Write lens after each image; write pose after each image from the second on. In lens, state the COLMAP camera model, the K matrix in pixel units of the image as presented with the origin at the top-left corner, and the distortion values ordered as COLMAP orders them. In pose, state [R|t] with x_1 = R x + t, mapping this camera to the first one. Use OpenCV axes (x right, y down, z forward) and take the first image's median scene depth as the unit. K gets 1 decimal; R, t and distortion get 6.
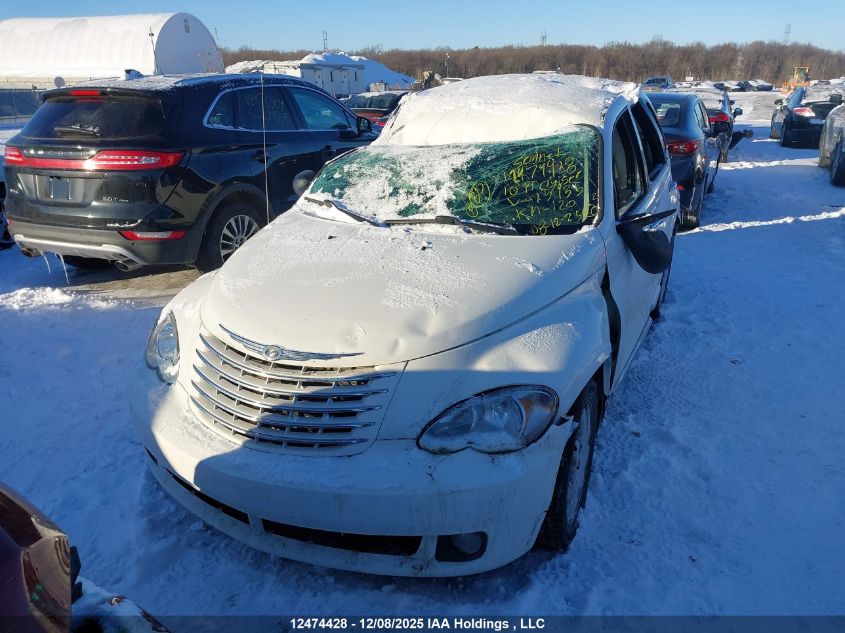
lens RADIAL K [[648.4, 0, 422.5], [0, 648.4, 316.5], [0, 0, 1]] dist [0.051557, -0.046898]
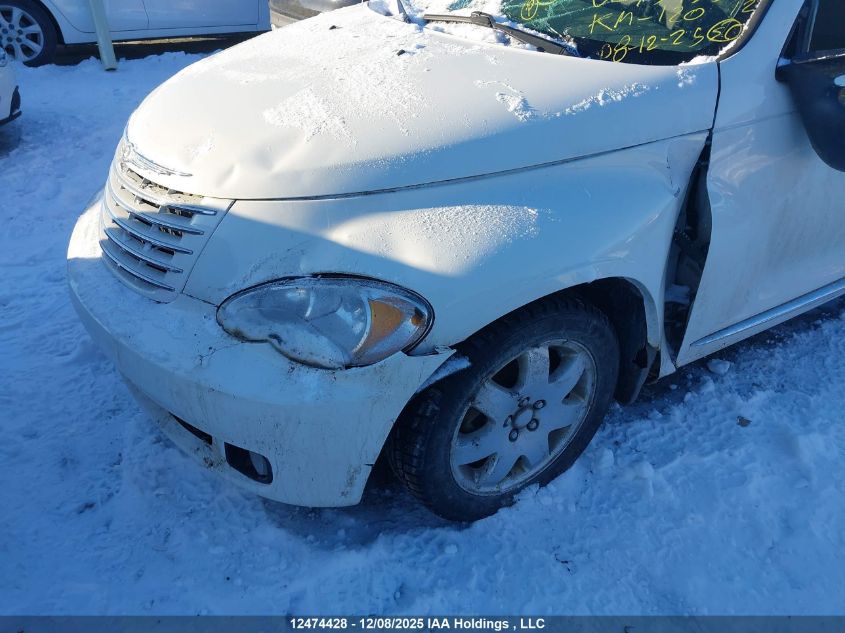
lens RADIAL K [[648.4, 0, 422.5], [0, 648.4, 316.5], [0, 0, 1]] dist [0.051557, -0.046898]
pose [[0.837631, 0.308125, -0.451036, 0.479170], [-0.198648, 0.941009, 0.273935, -0.043963], [0.508835, -0.139859, 0.849427, 0.460560]]
